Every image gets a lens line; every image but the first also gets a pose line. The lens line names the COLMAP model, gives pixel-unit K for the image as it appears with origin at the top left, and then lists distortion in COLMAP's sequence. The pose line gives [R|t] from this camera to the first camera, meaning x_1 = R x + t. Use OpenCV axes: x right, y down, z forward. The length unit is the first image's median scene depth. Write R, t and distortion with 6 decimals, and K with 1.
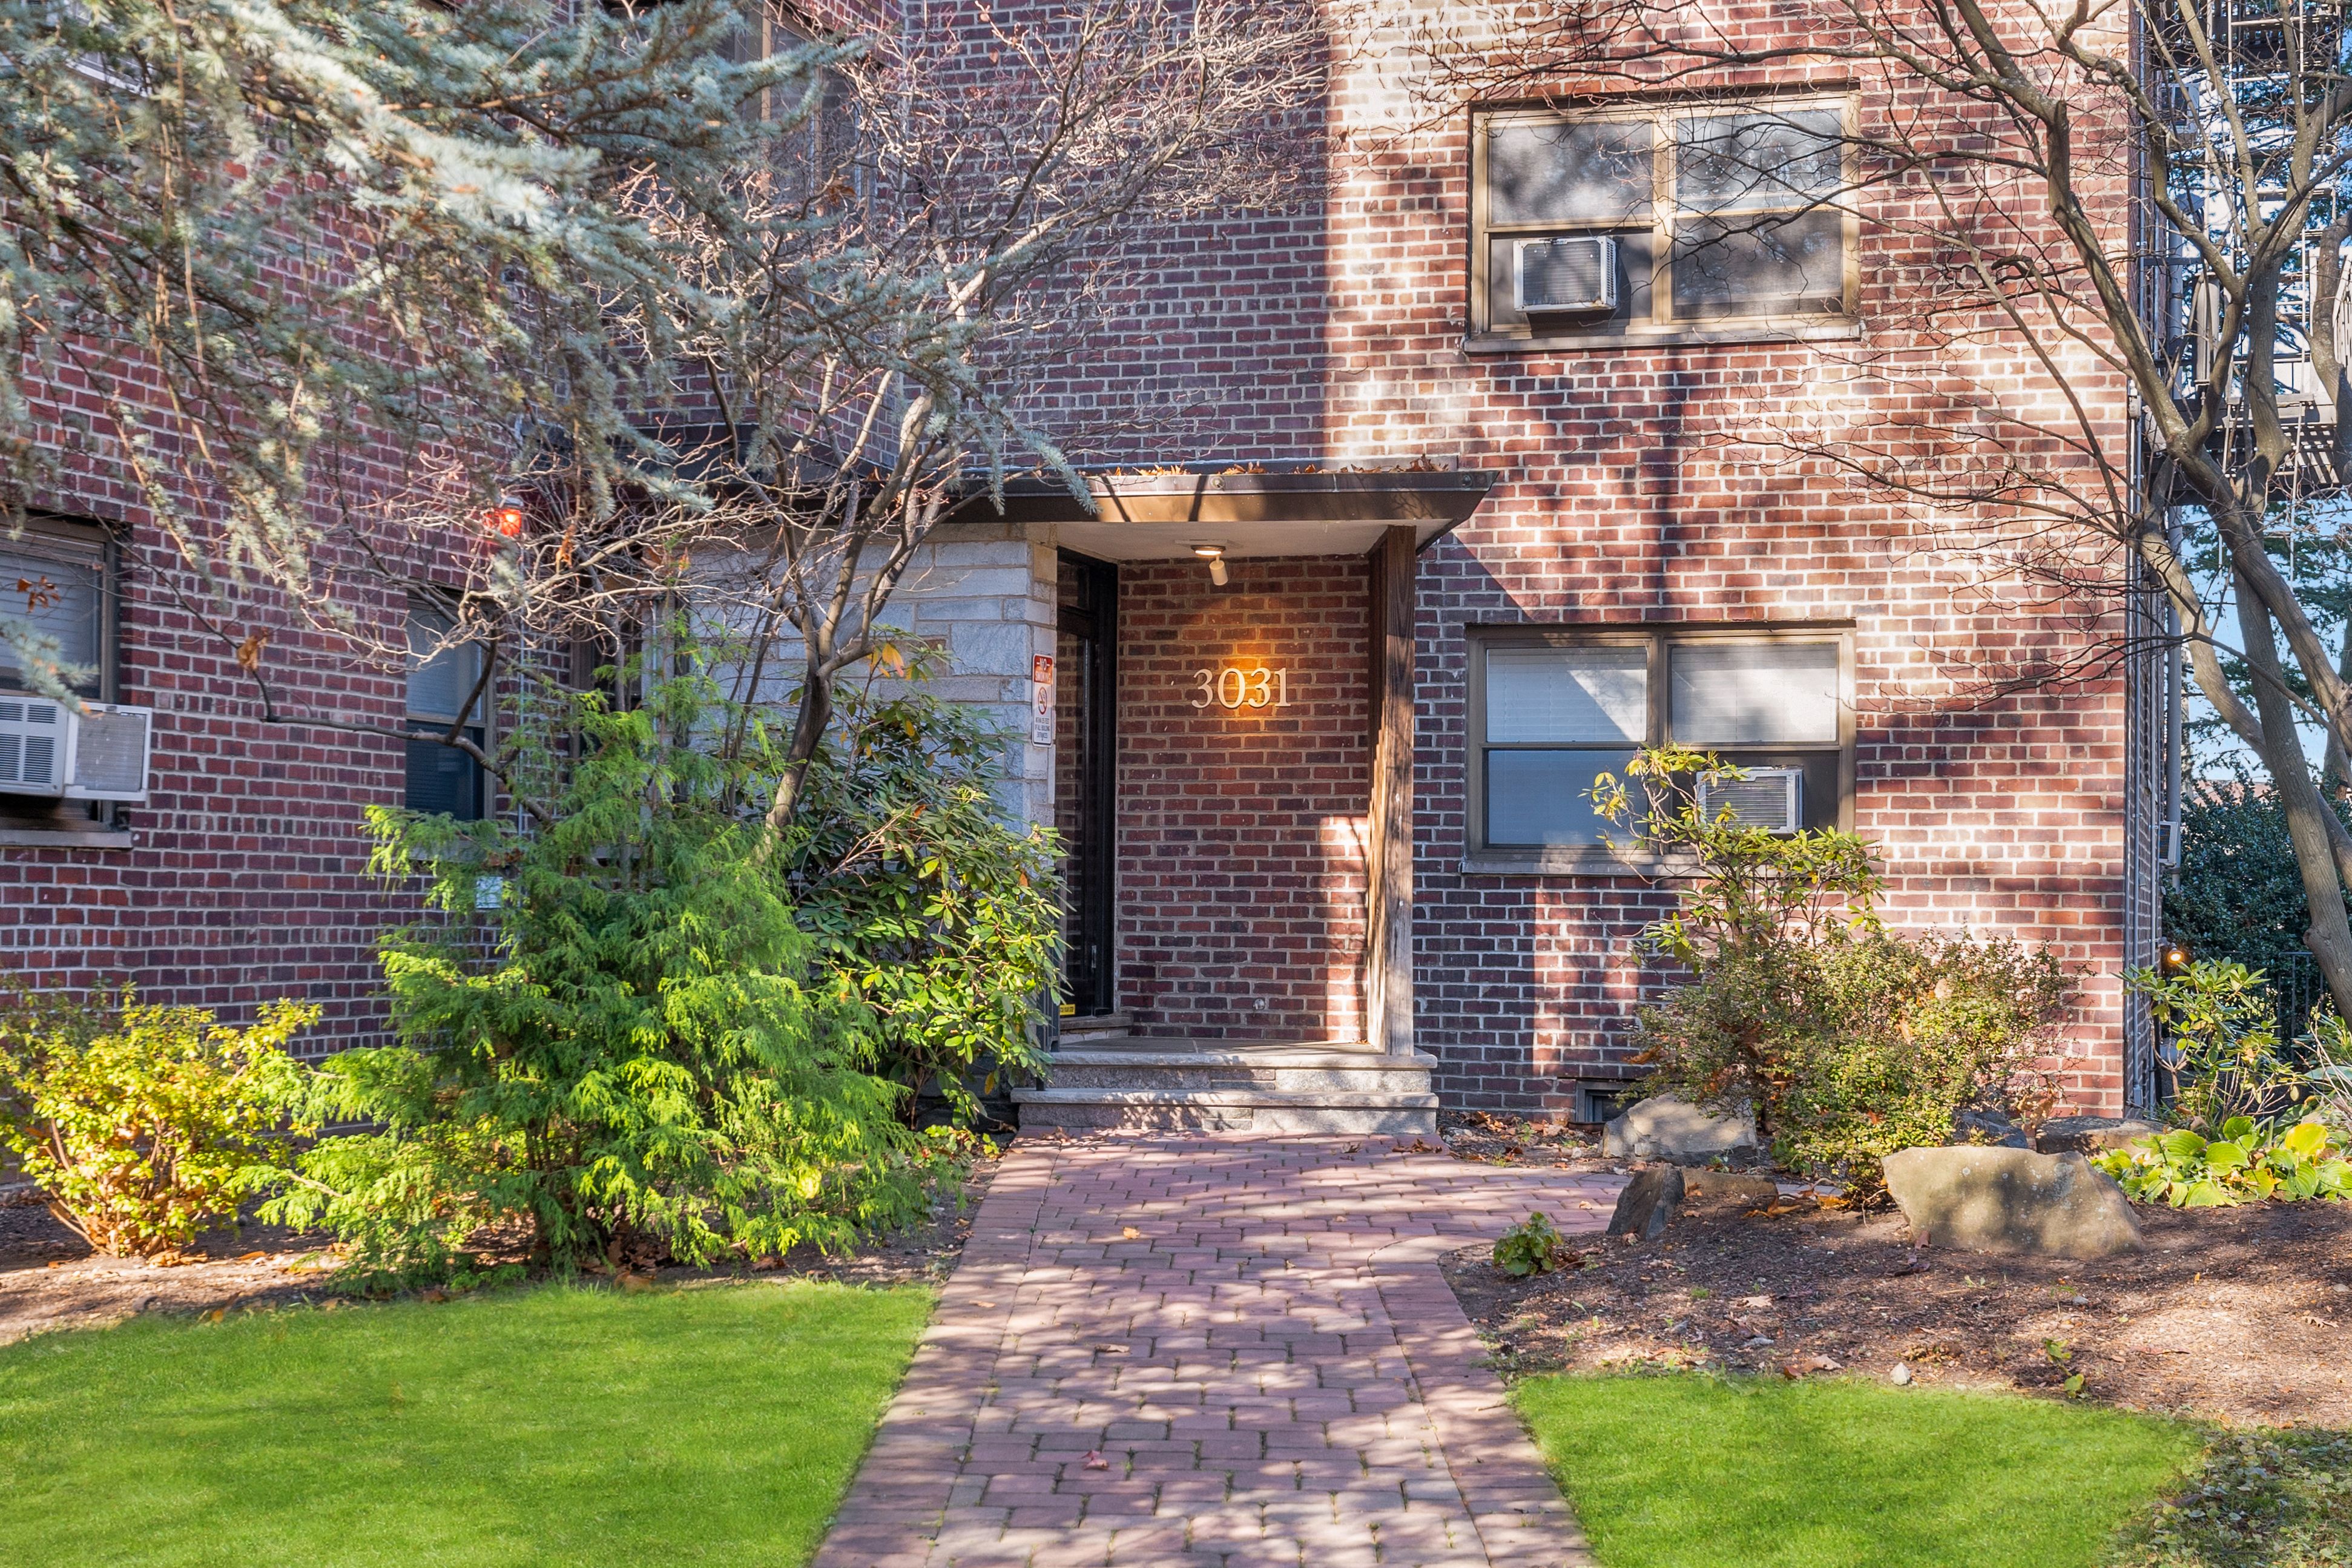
lens RADIAL K [[3684.2, 0, 1176.0], [0, 3684.2, 784.0], [0, 0, 1]] dist [-0.045459, -0.123849]
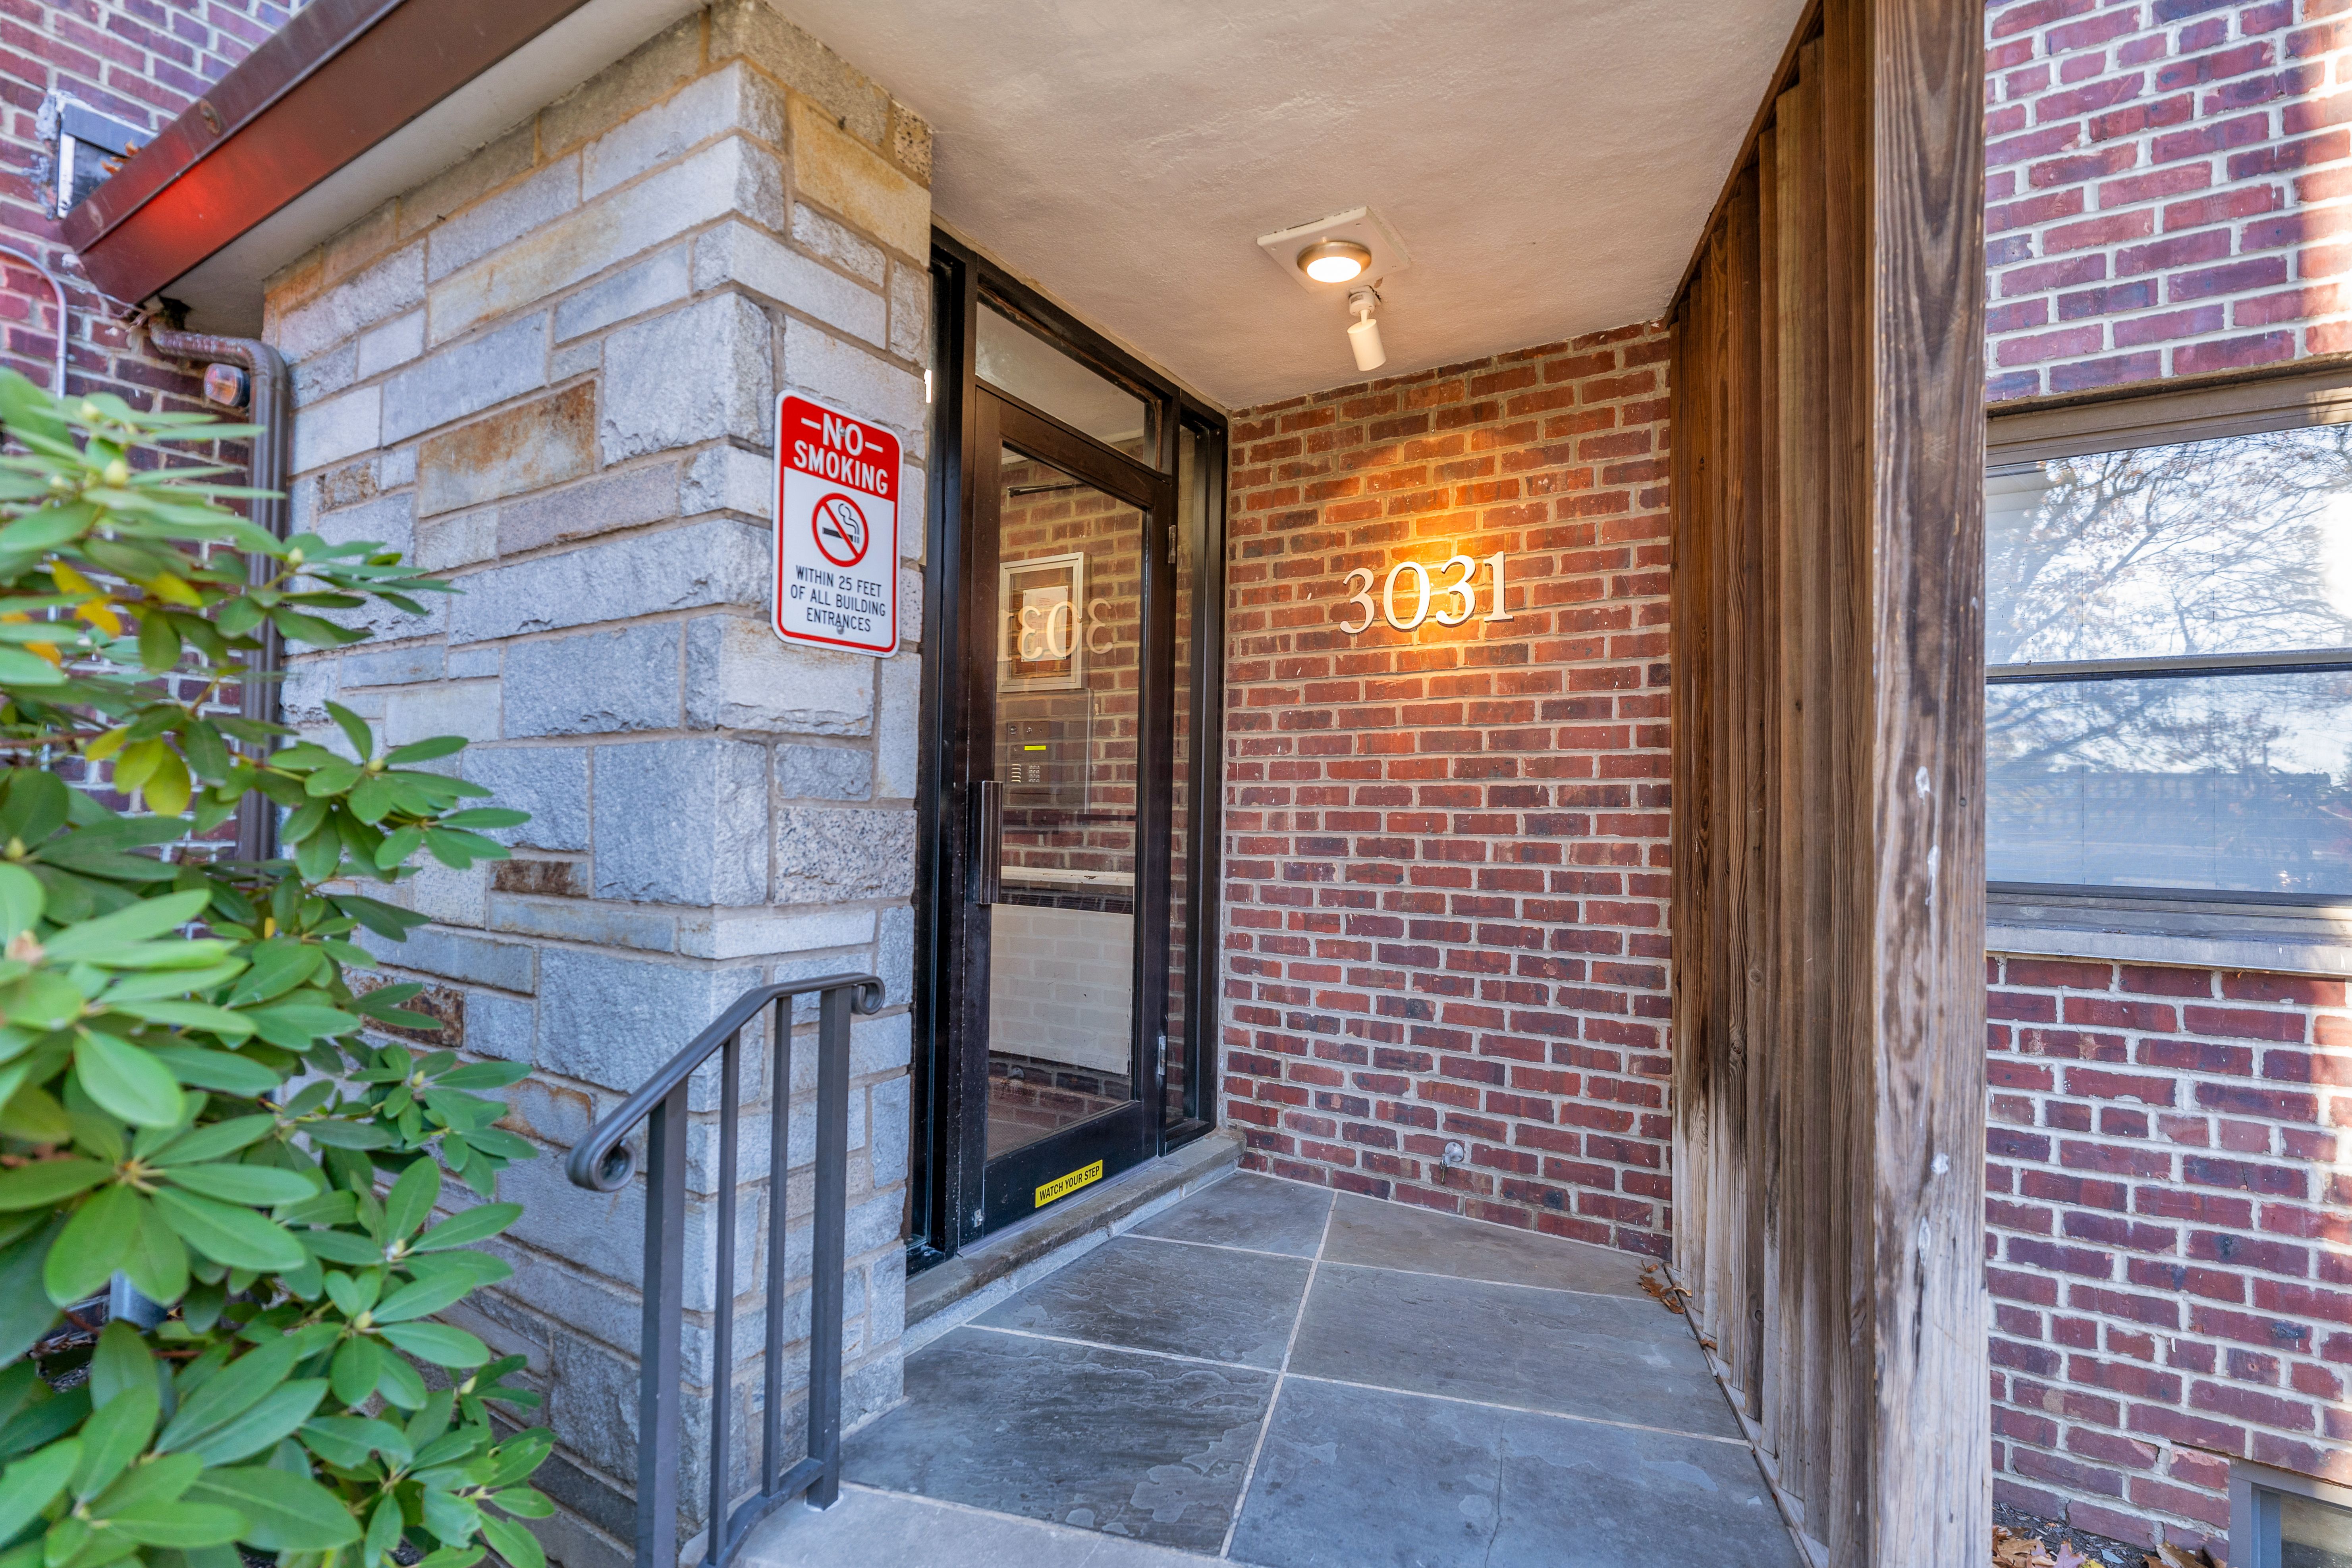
lens RADIAL K [[1094.0, 0, 1180.1], [0, 1094.0, 779.8], [0, 0, 1]] dist [-0.000550, -0.000097]
pose [[0.967294, 0.001463, -0.253653, 0.026942], [-0.004769, 0.999911, -0.012421, 0.005948], [0.253612, 0.013224, 0.967216, 0.909890]]
